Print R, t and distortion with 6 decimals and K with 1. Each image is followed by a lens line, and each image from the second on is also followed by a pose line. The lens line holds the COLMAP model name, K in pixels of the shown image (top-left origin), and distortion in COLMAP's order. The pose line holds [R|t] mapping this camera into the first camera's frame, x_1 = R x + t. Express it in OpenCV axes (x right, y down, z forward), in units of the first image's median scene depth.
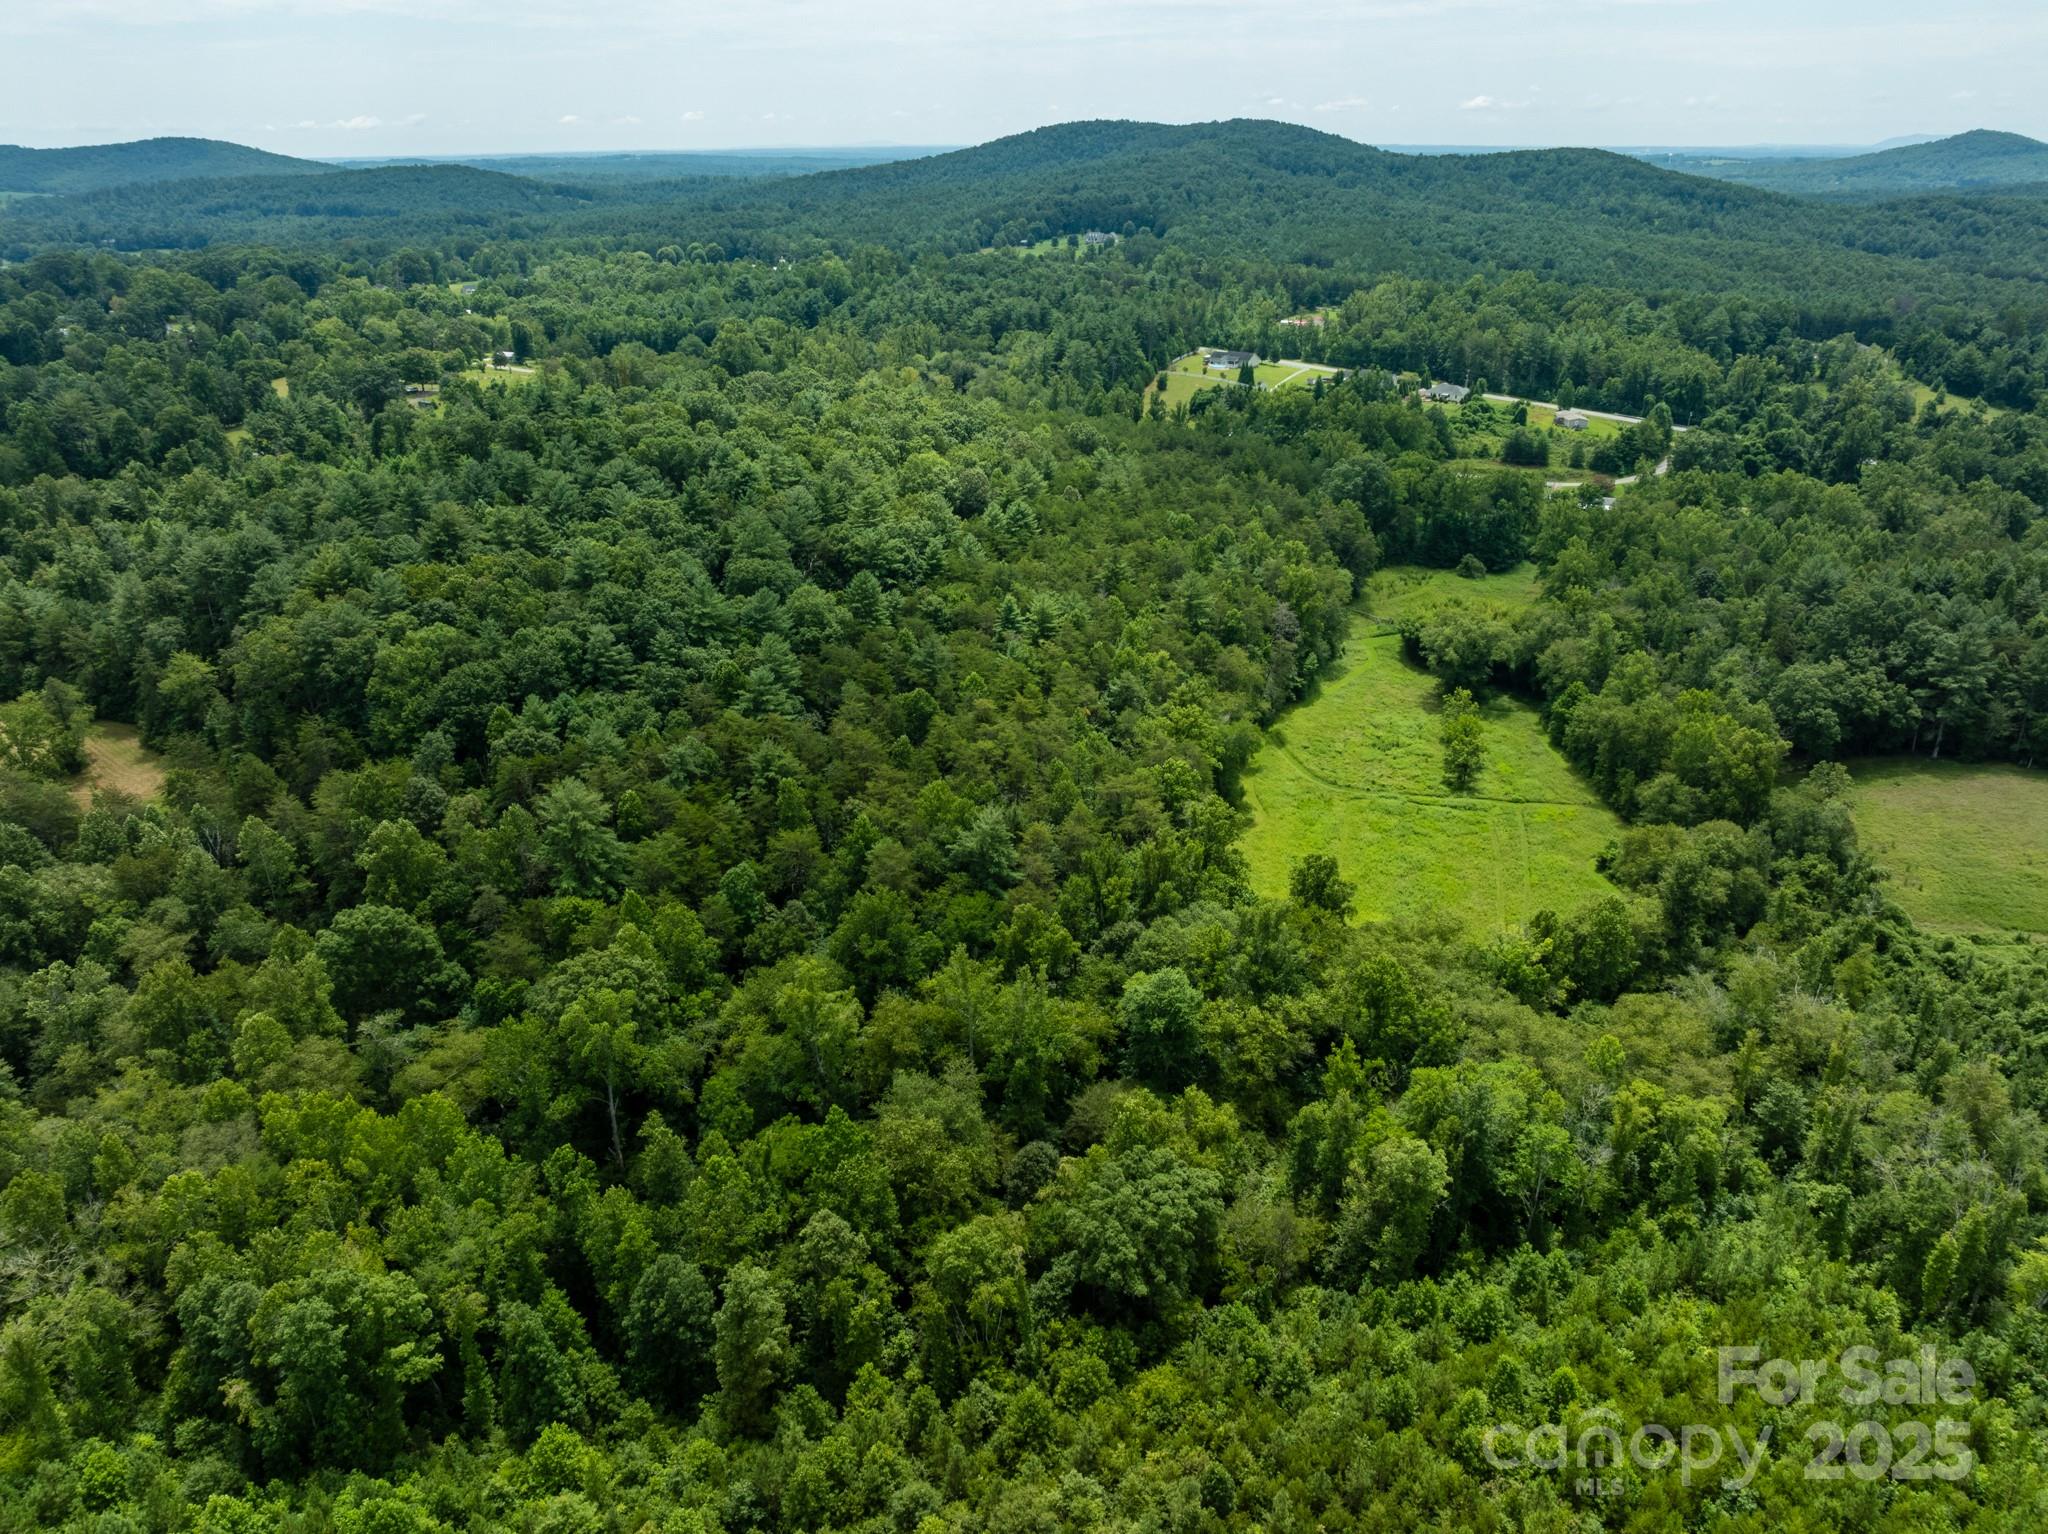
lens RADIAL K [[1472.6, 0, 1024.0], [0, 1472.6, 767.0], [0, 0, 1]] dist [-0.037392, 0.006853]
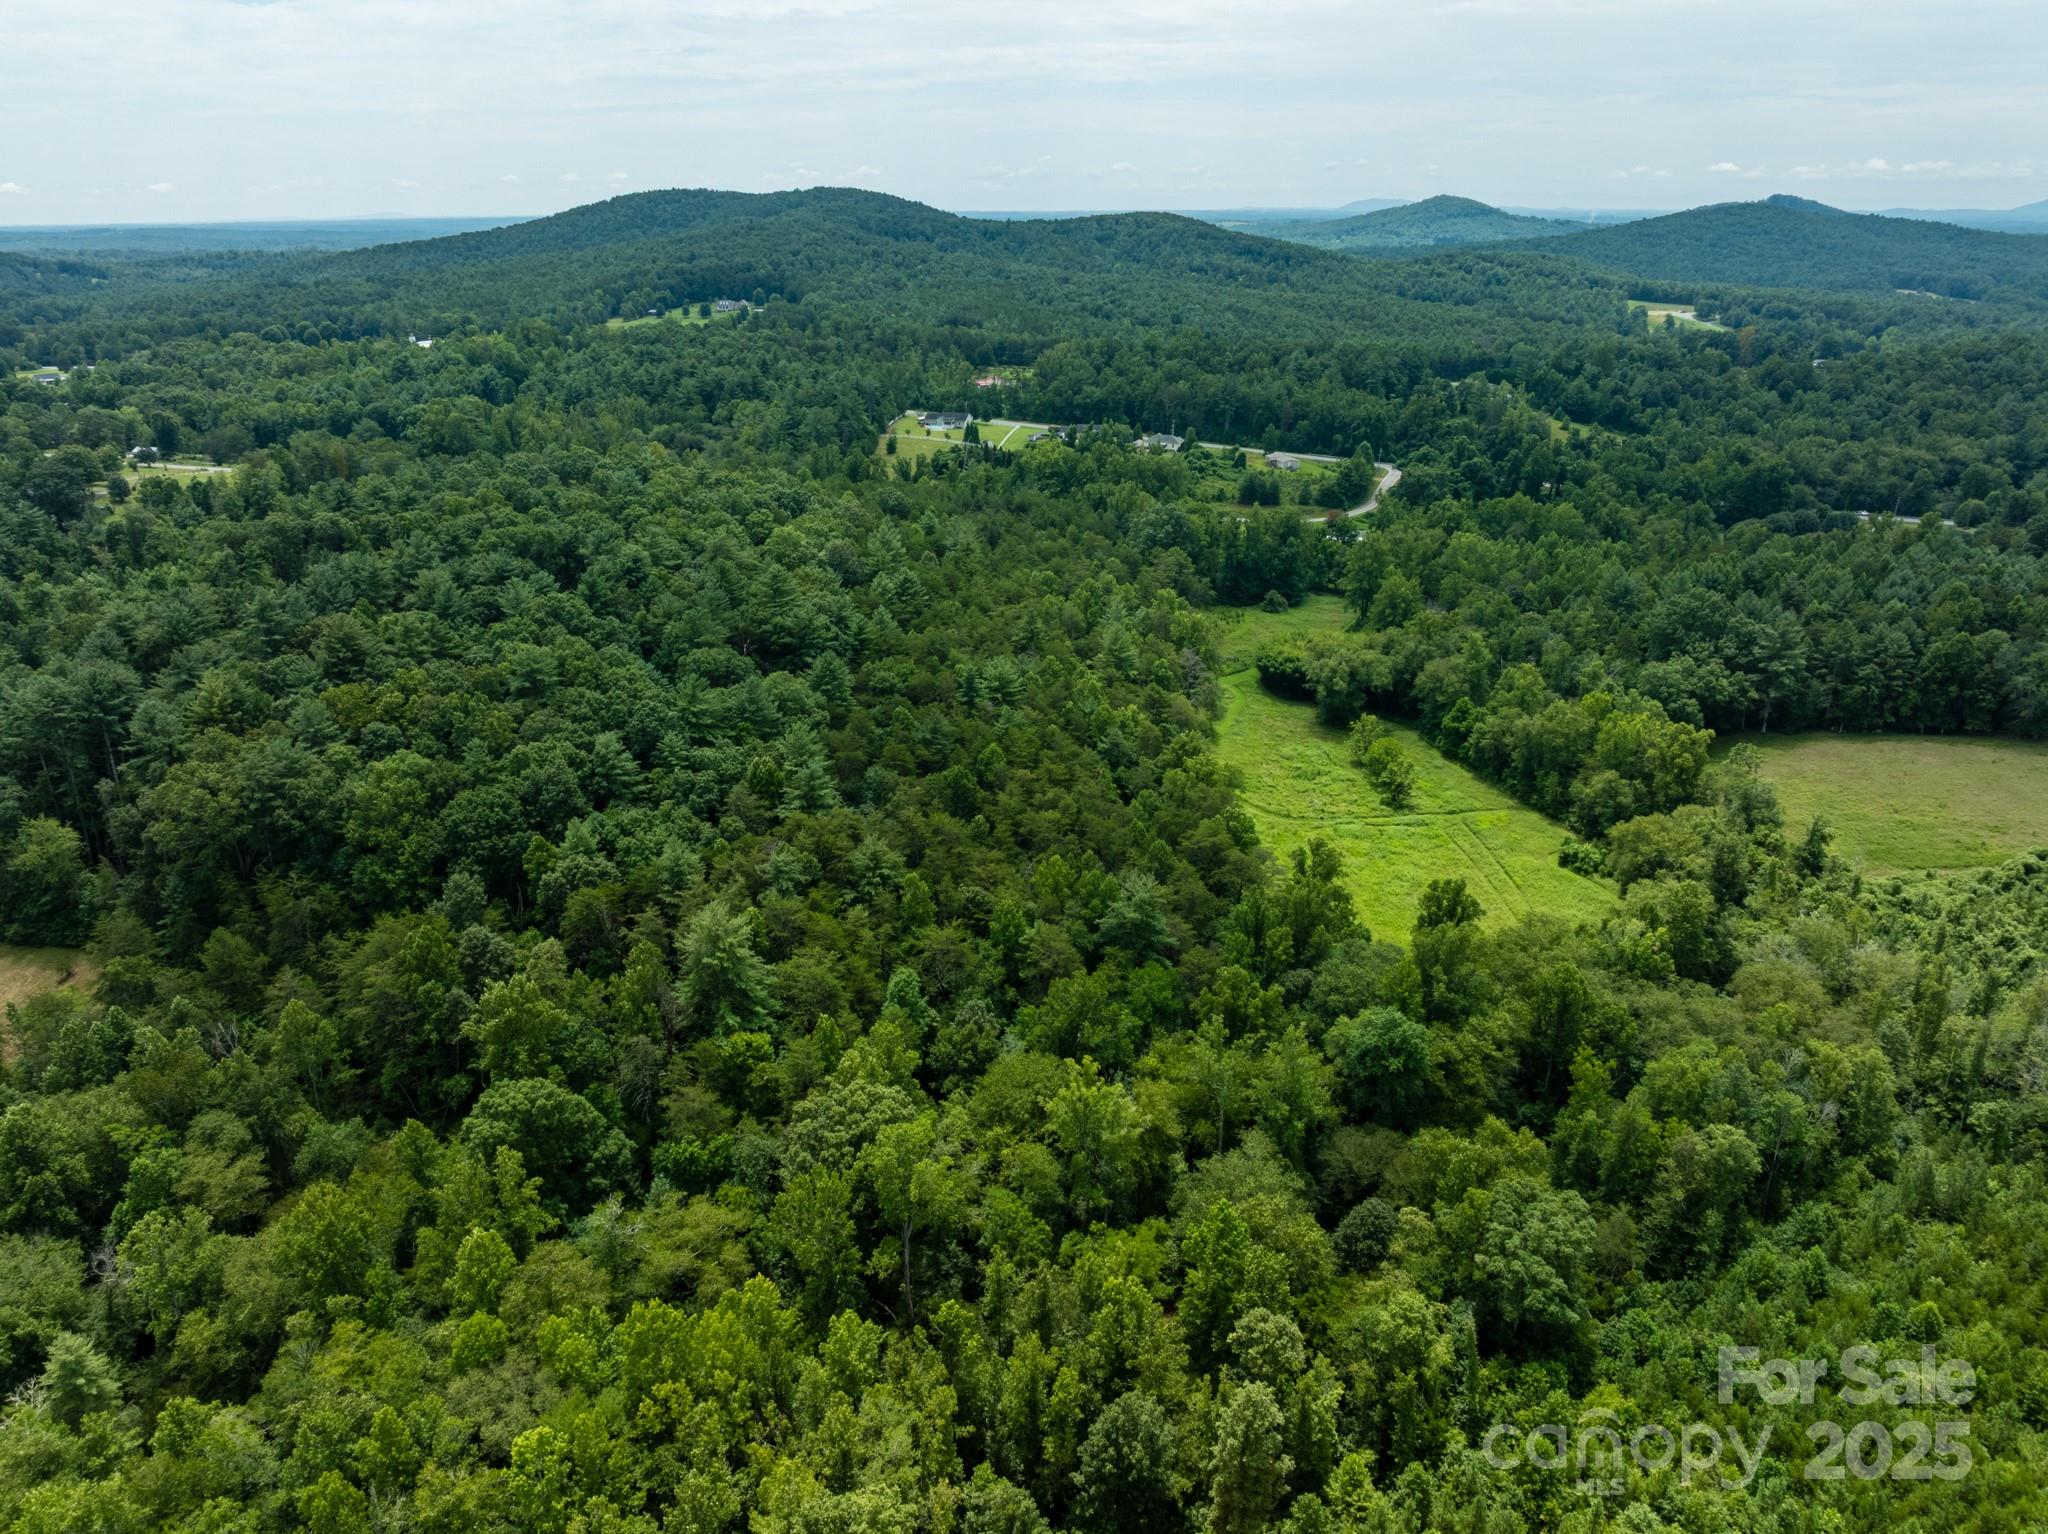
lens RADIAL K [[1472.6, 0, 1024.0], [0, 1472.6, 767.0], [0, 0, 1]] dist [-0.037392, 0.006853]
pose [[0.953000, -0.106976, 0.283454, -0.180503], [0.118445, 0.992681, -0.023584, -0.014823], [-0.278857, 0.056050, 0.958696, 0.039581]]
